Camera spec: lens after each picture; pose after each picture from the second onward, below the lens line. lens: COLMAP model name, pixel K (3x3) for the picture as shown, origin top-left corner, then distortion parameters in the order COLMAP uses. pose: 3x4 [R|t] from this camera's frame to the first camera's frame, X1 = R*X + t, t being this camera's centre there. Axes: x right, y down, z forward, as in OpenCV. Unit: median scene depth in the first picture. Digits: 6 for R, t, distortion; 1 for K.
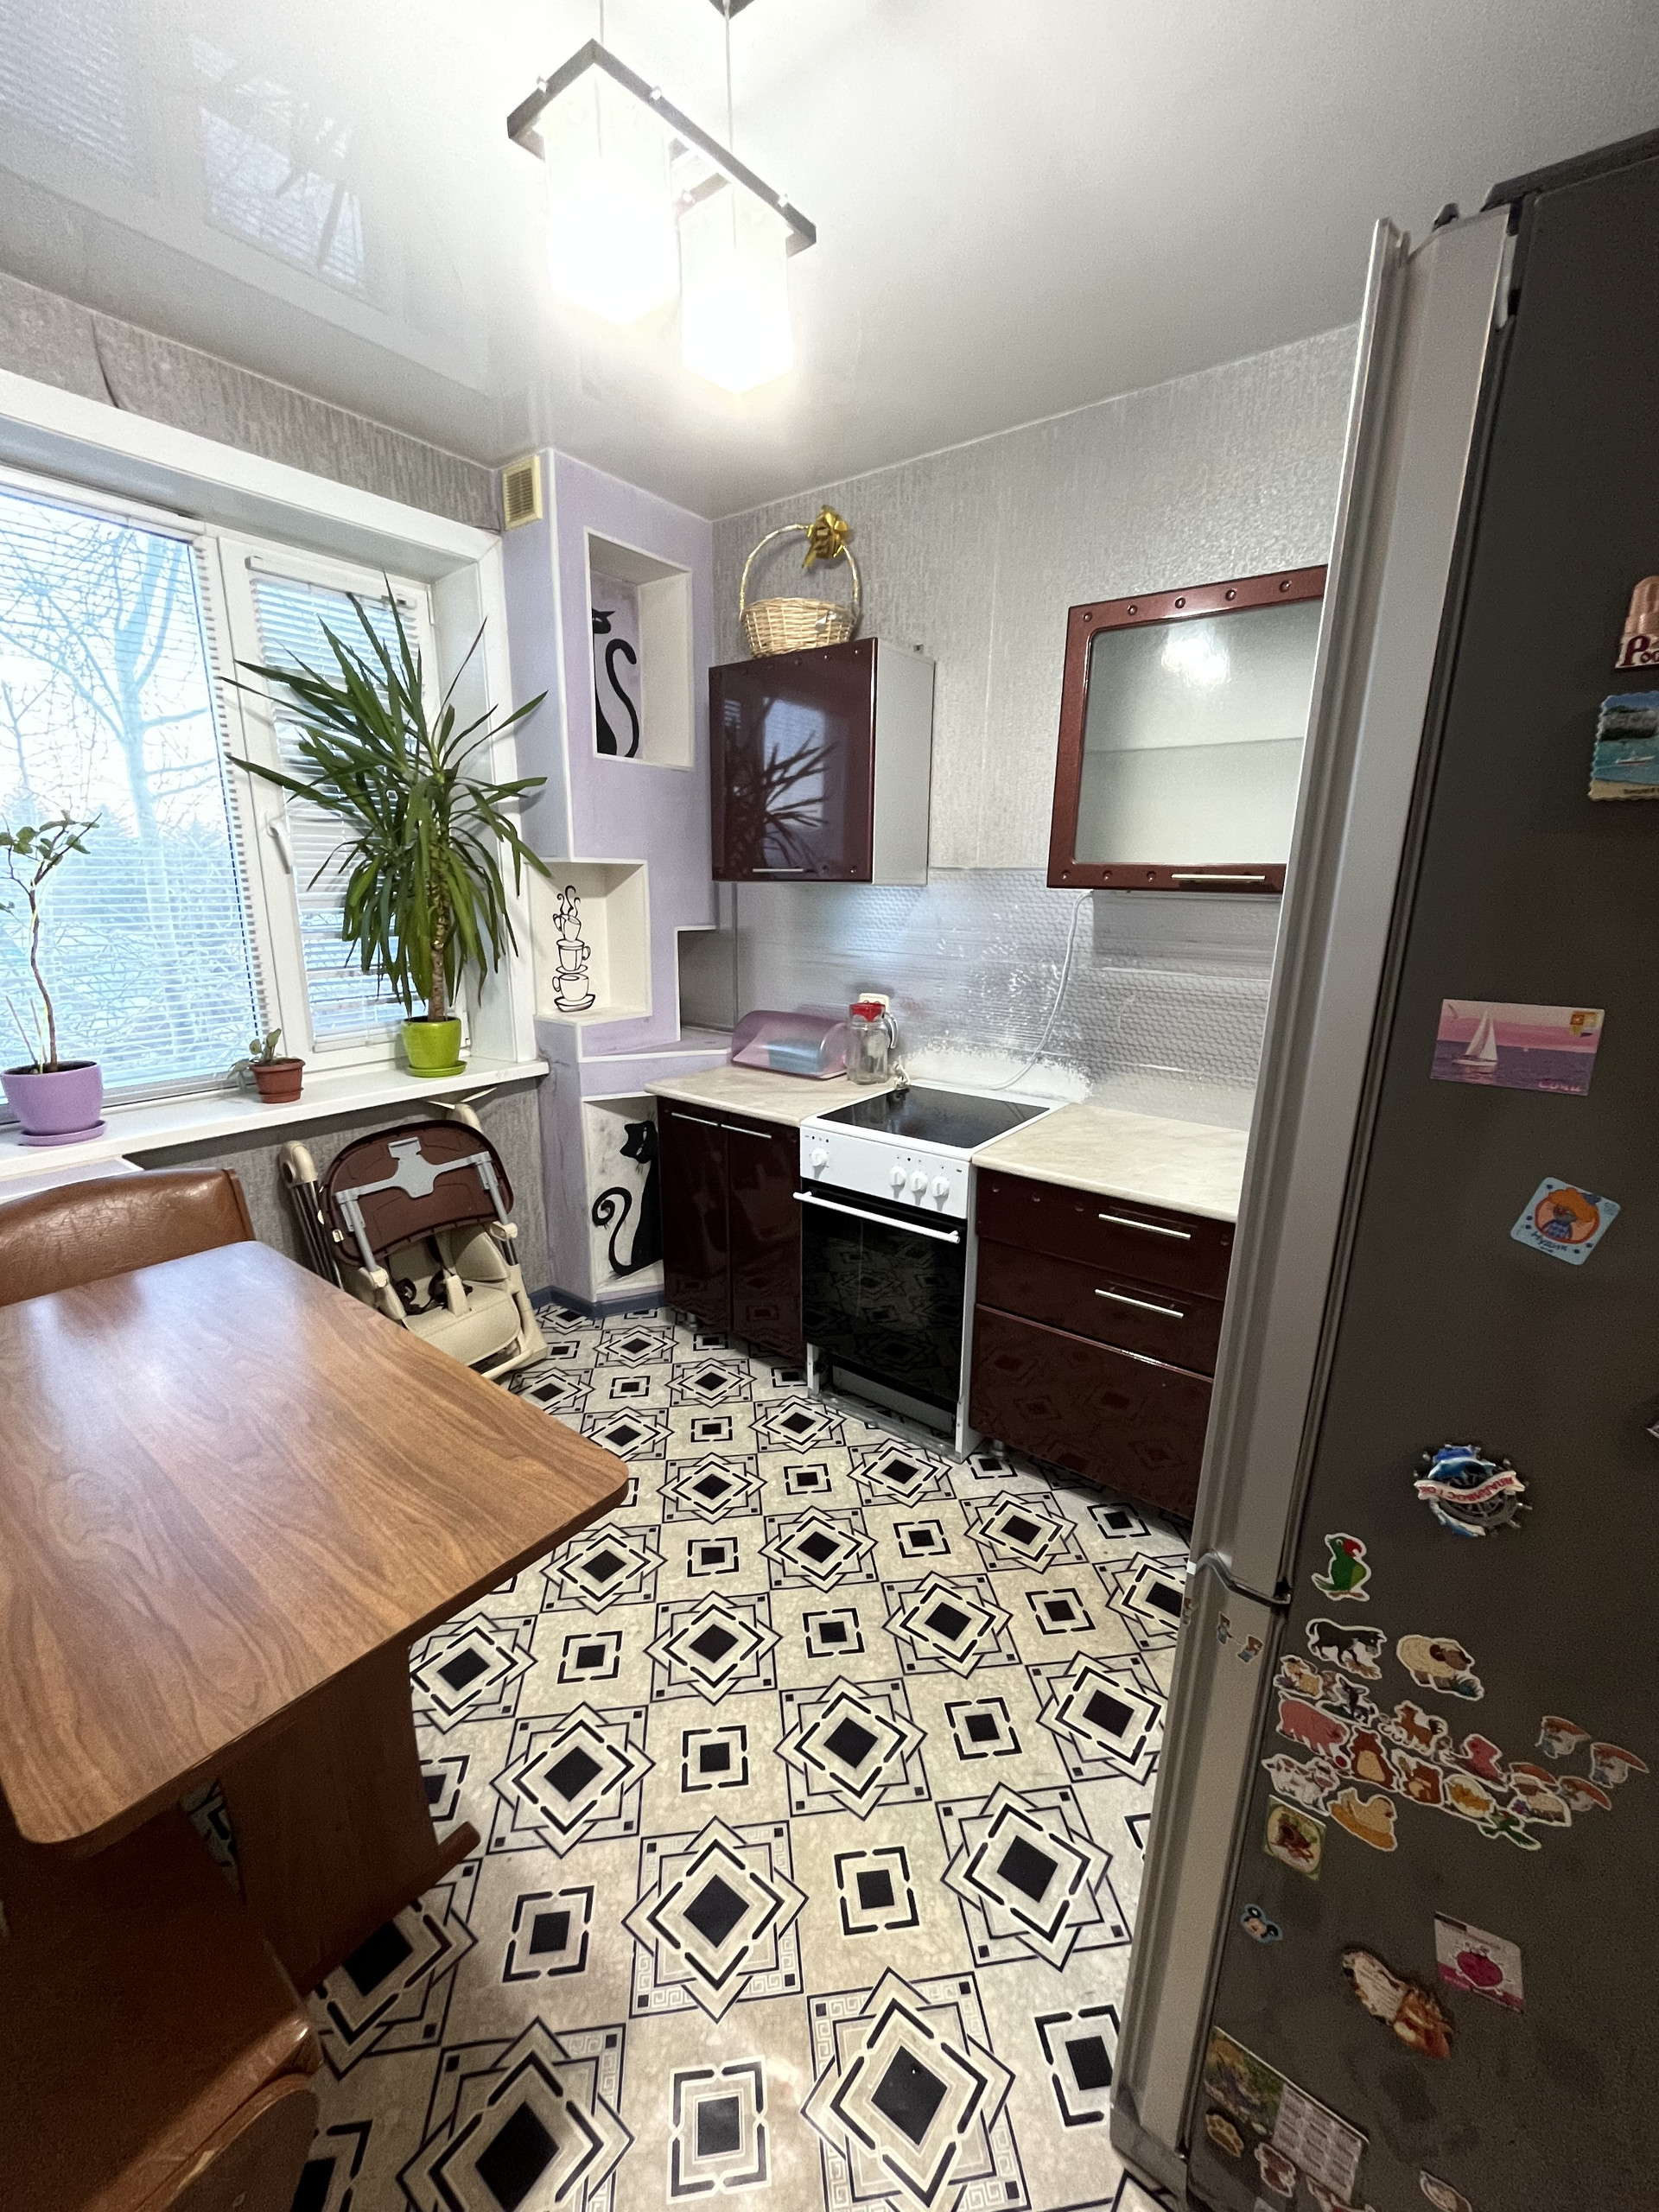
lens RADIAL K [[899.4, 0, 825.2], [0, 899.4, 1103.8], [0, 0, 1]] dist [-0.003620, 0.000228]
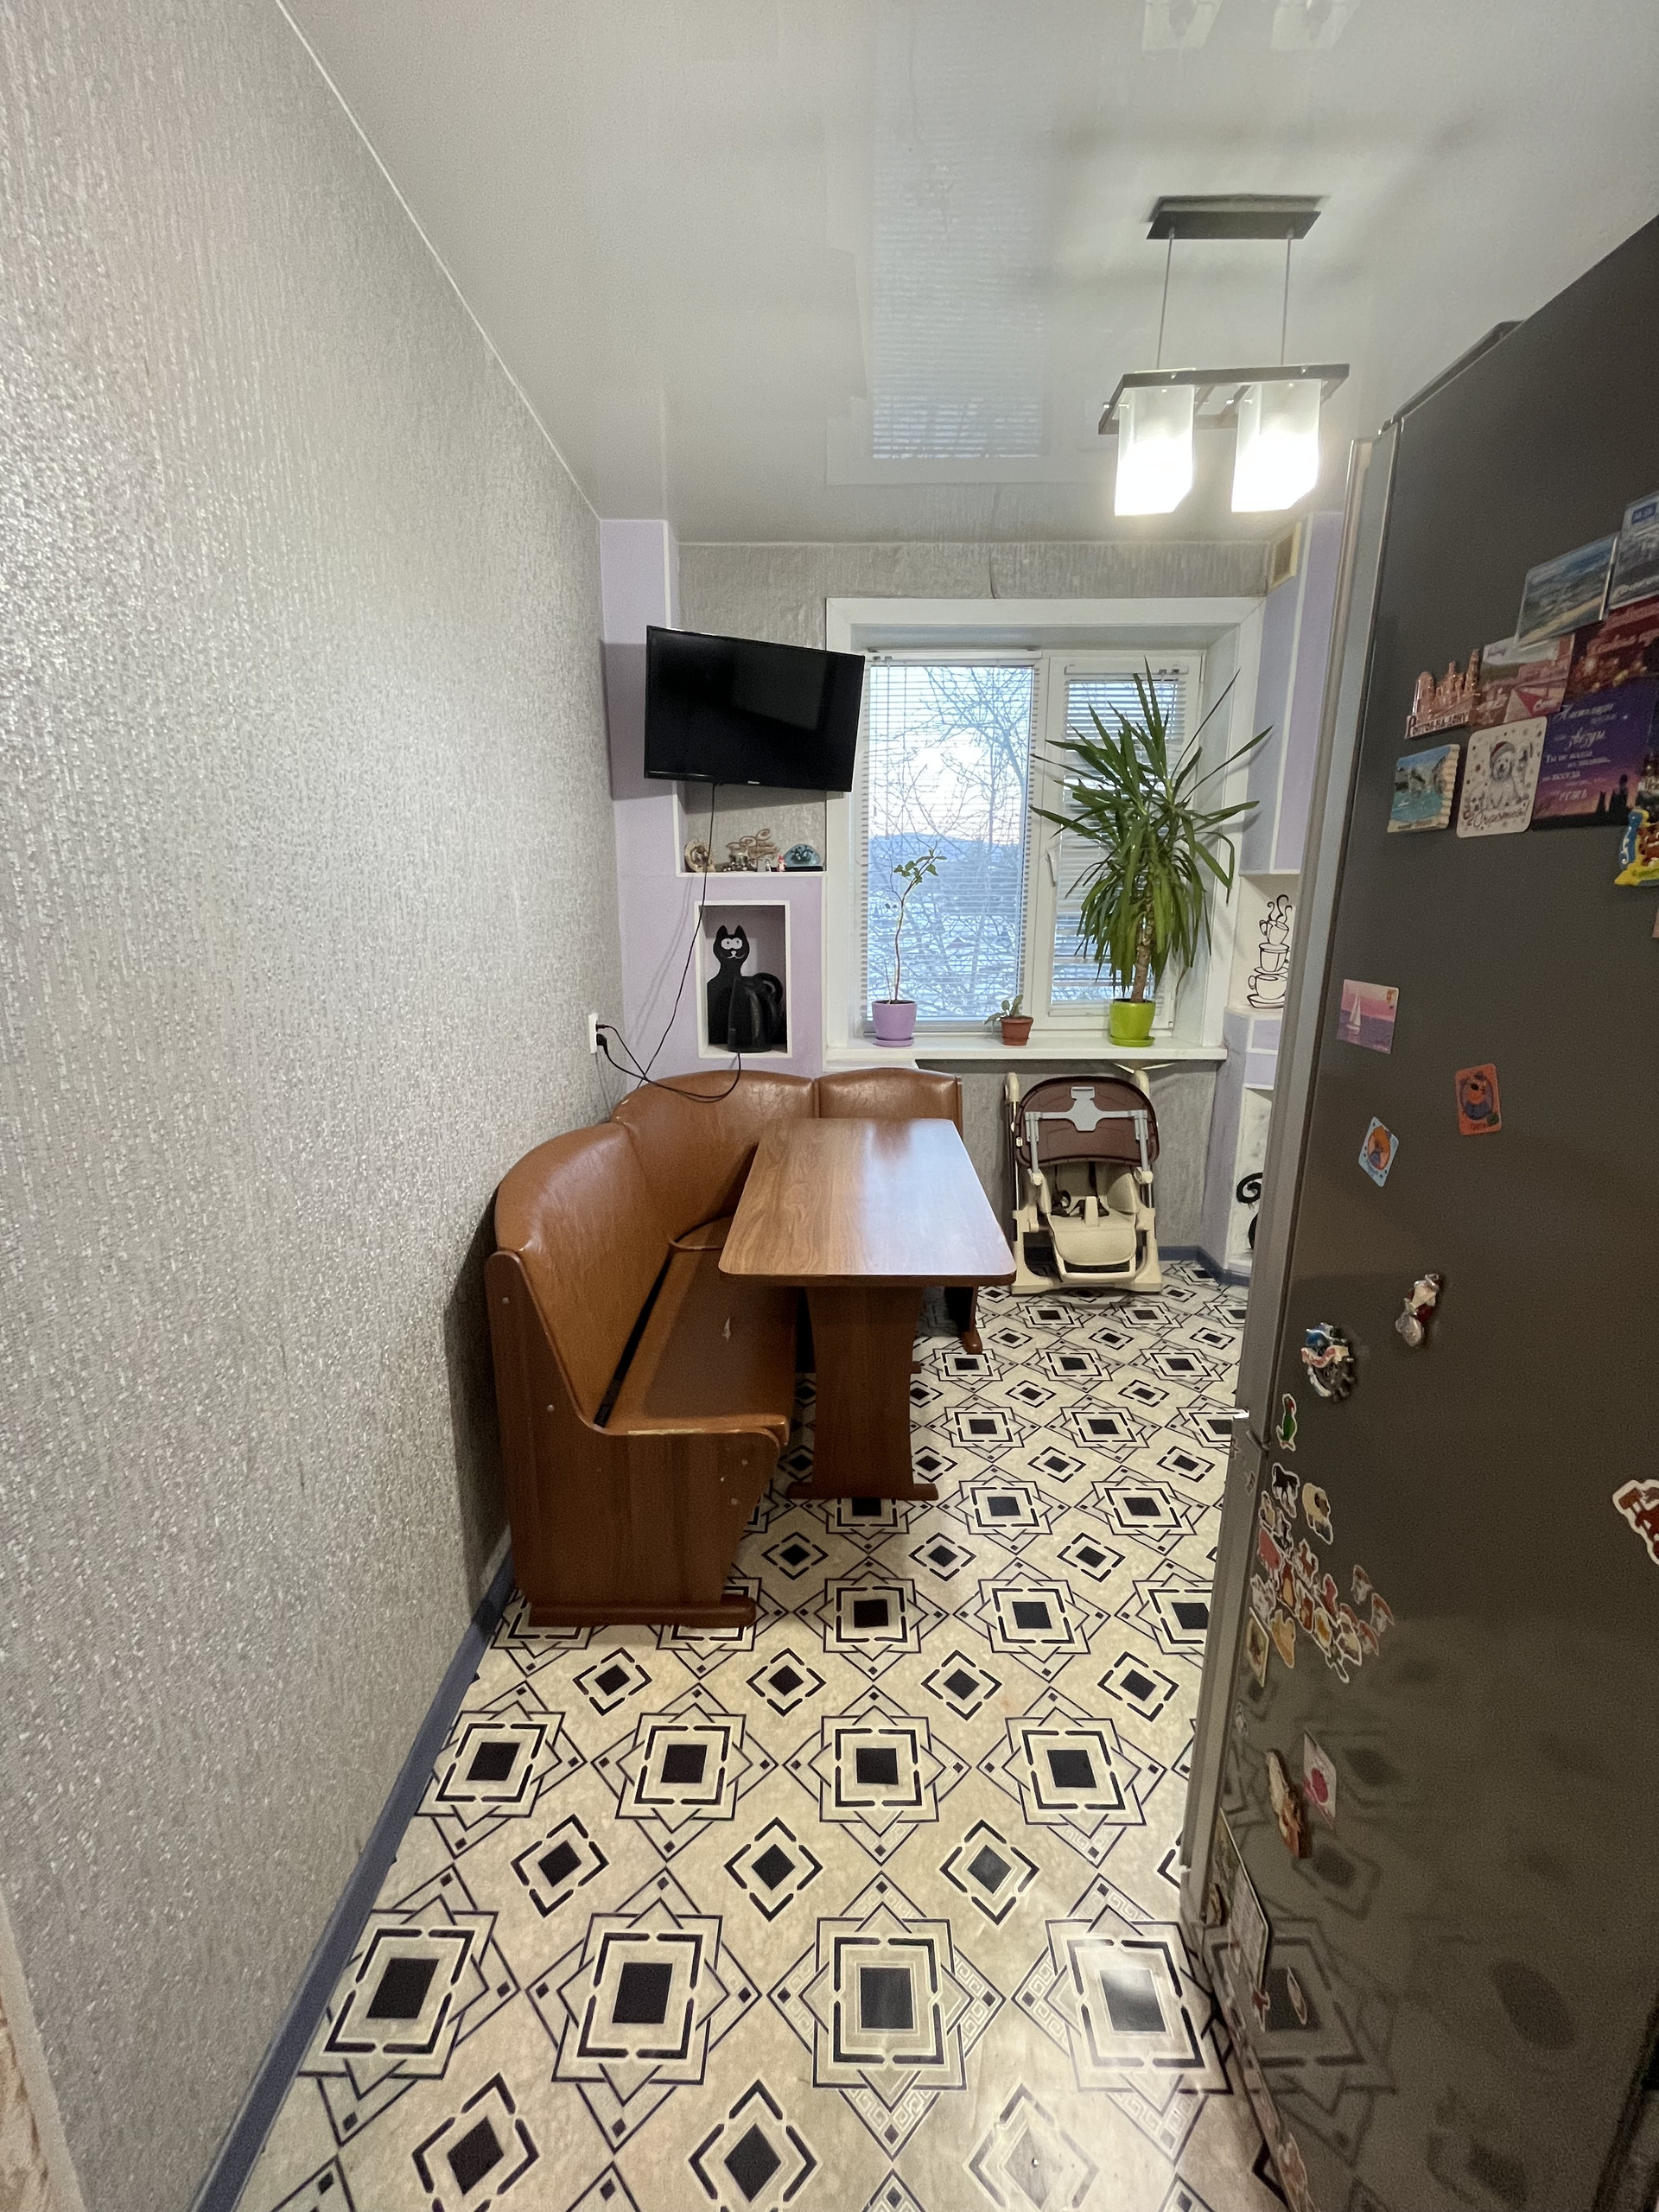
lens RADIAL K [[899.4, 0, 829.0], [0, 899.4, 1106.4], [0, 0, 1]] dist [-0.003620, 0.000228]
pose [[0.600622, 0.181822, -0.778584, 0.350574], [-0.187072, 0.978727, 0.084249, 0.027381], [0.777340, 0.095050, 0.621859, -0.114320]]
